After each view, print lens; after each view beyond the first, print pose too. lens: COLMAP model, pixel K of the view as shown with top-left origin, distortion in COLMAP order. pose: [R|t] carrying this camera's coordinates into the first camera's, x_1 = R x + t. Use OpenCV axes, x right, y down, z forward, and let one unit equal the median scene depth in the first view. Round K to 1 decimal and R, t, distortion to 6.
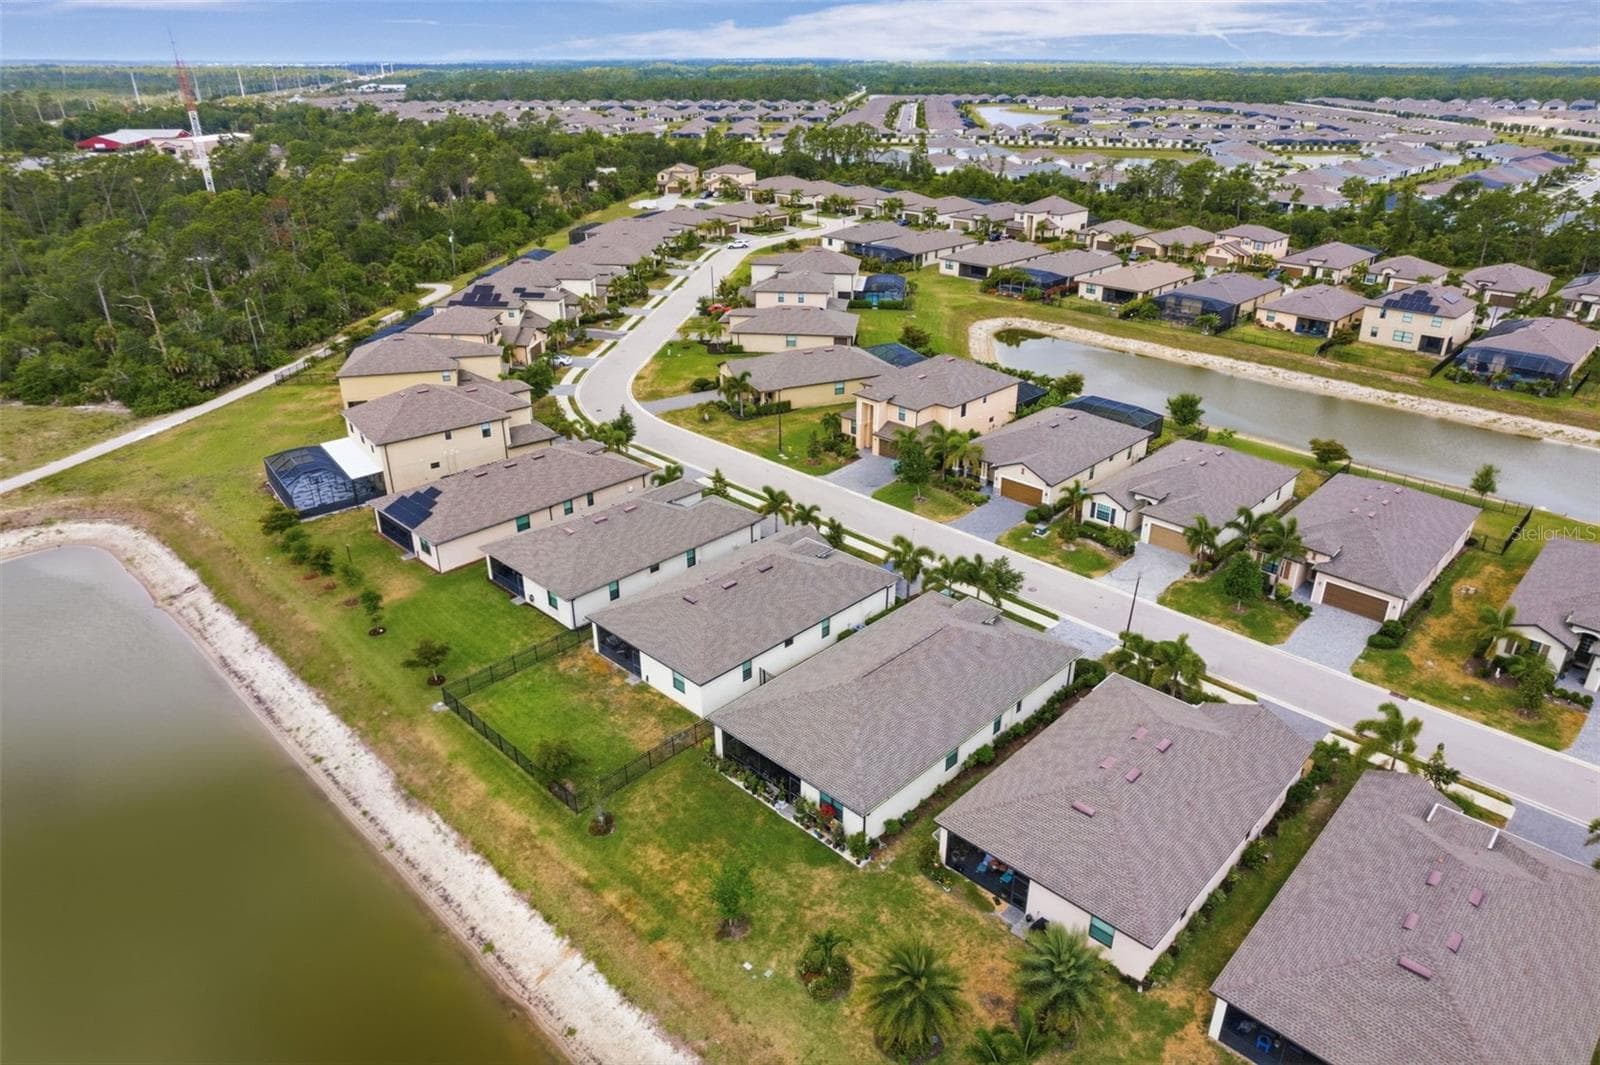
lens RADIAL K [[1027.9, 0, 800.0], [0, 1027.9, 532.5], [0, 0, 1]] dist [-0.090826, 0.087295]
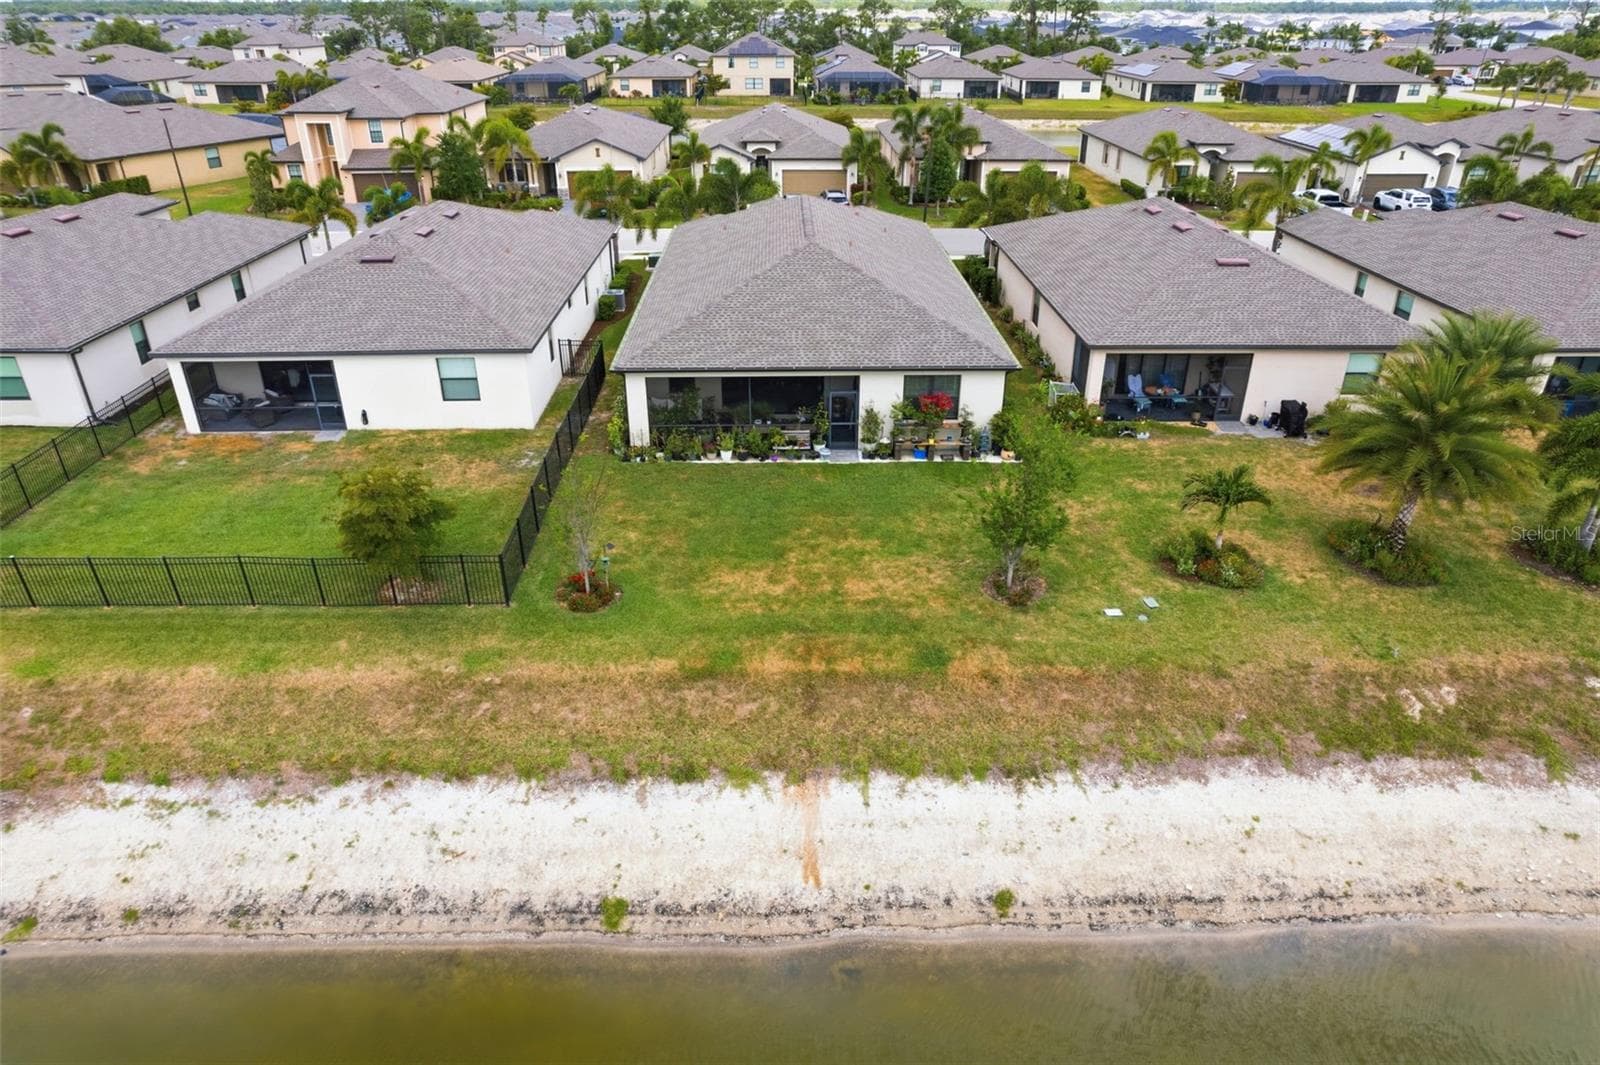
lens RADIAL K [[1027.9, 0, 800.0], [0, 1027.9, 532.5], [0, 0, 1]] dist [-0.090826, 0.087295]
pose [[0.697737, -0.327321, 0.637200, -0.380912], [0.305278, 0.940555, 0.148869, 0.213963], [-0.648049, 0.090651, 0.756184, 0.572565]]
